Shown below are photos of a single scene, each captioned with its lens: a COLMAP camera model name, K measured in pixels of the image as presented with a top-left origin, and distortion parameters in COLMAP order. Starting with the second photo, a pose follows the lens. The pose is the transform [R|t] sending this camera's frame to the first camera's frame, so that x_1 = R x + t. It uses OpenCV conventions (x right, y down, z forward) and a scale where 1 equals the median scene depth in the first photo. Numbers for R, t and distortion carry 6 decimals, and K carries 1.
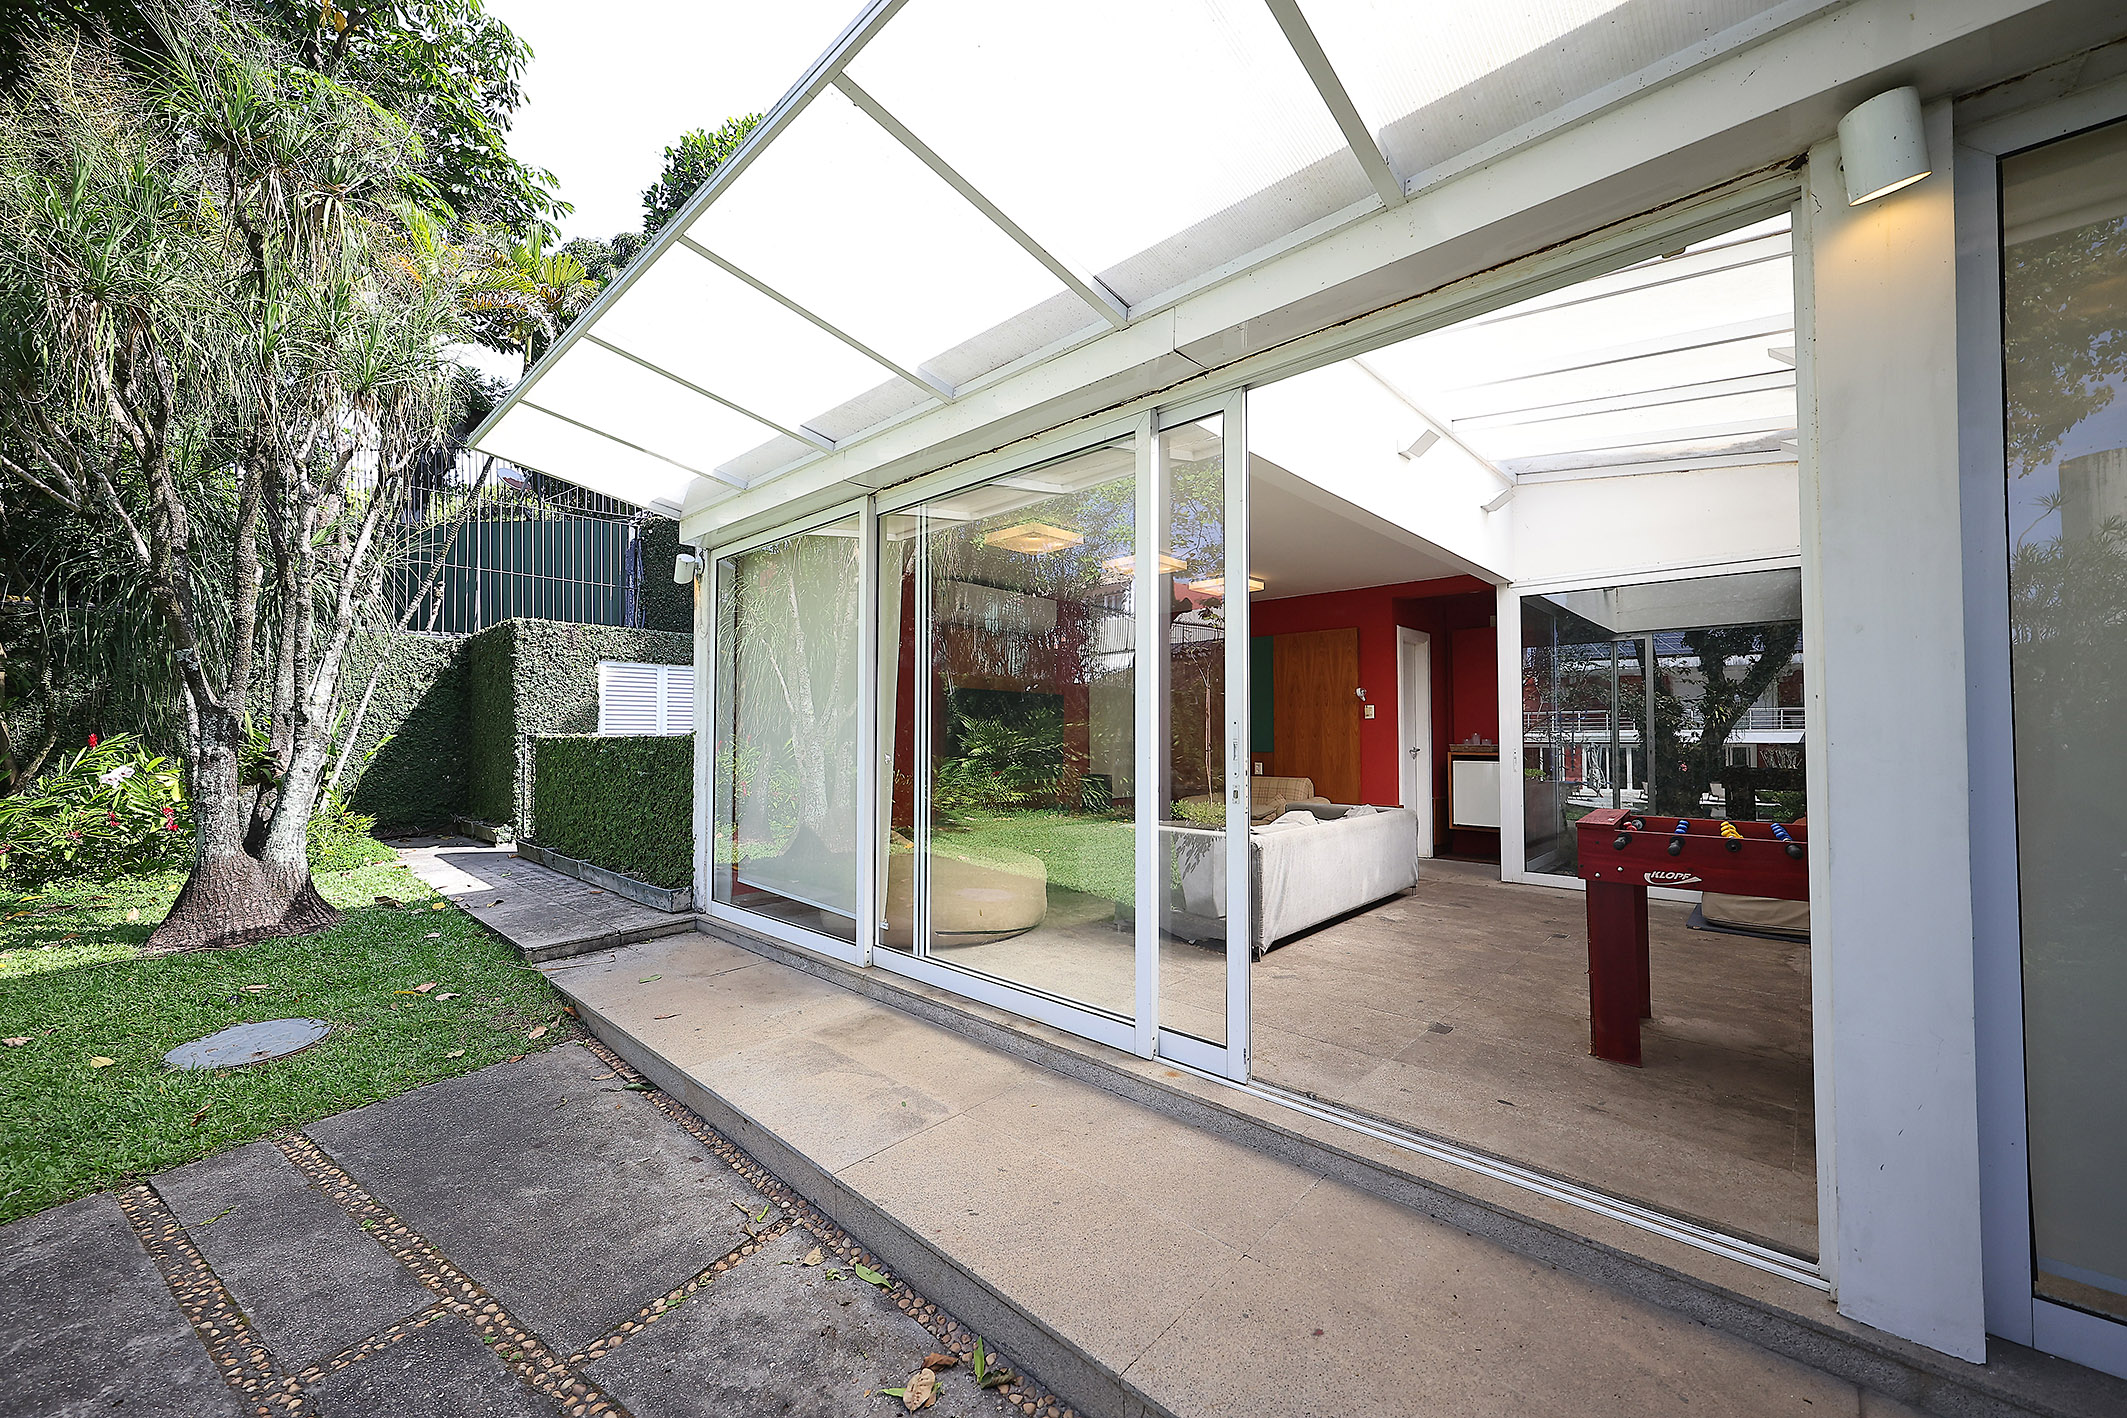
lens RADIAL K [[787.7, 0, 1067.0], [0, 787.7, 715.4], [0, 0, 1]] dist [-0.000491, 0.000004]
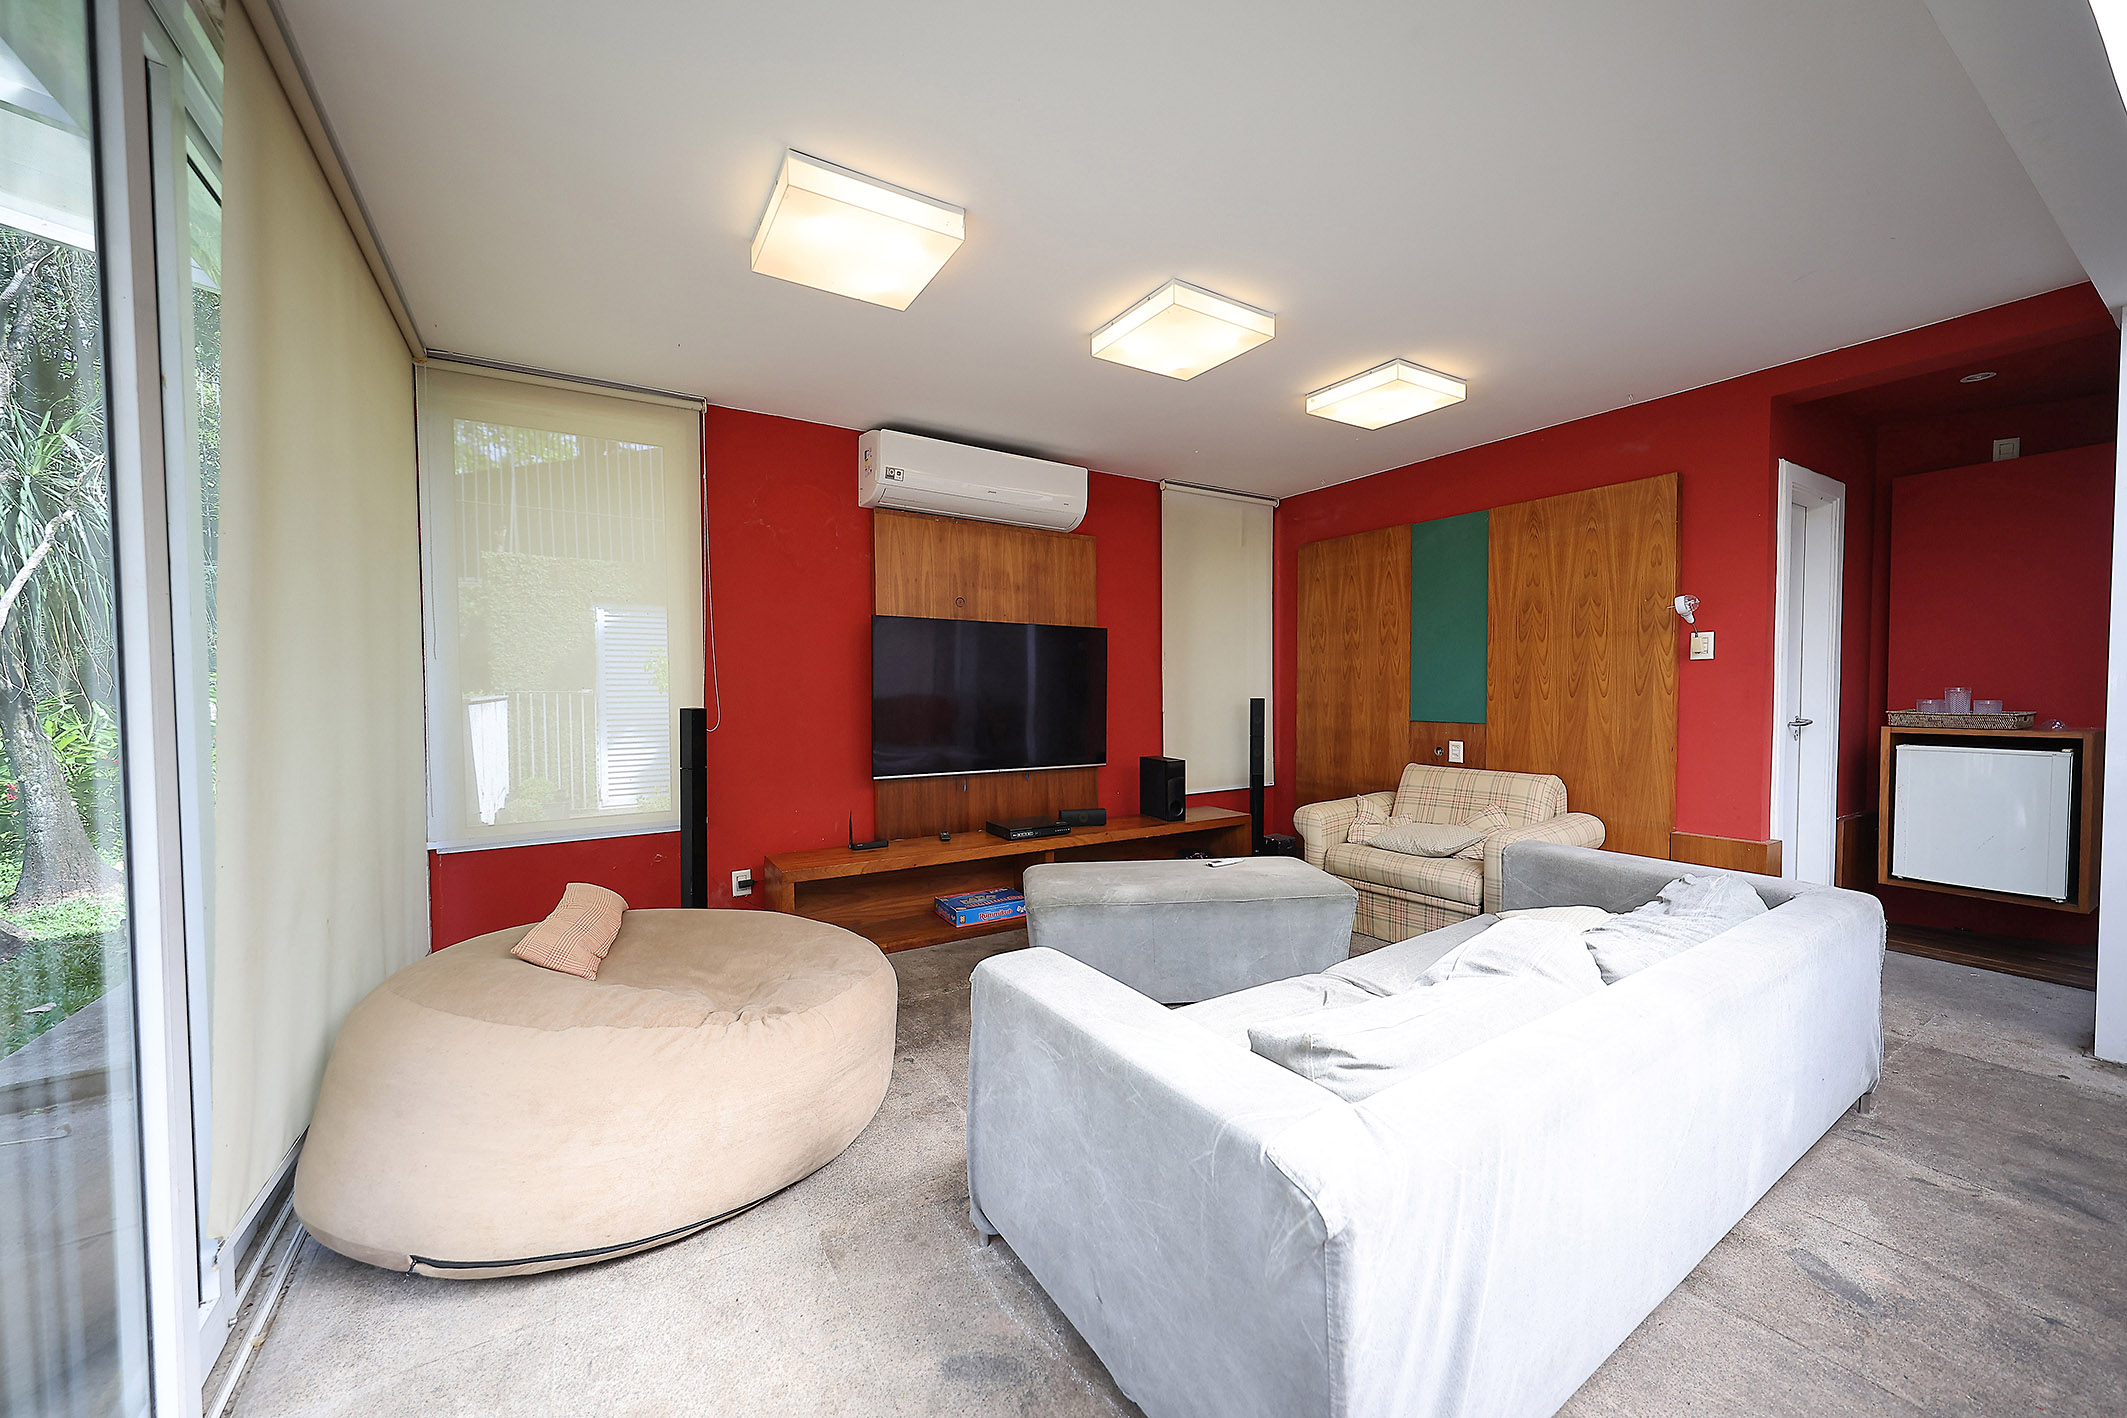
lens RADIAL K [[787.7, 0, 1065.3], [0, 787.7, 701.9], [0, 0, 1]] dist [-0.000491, 0.000004]
pose [[0.968429, 0.010985, -0.249049, 0.122604], [0.001241, 0.998804, 0.048881, 0.005829], [0.249288, -0.047646, 0.967257, 0.422911]]
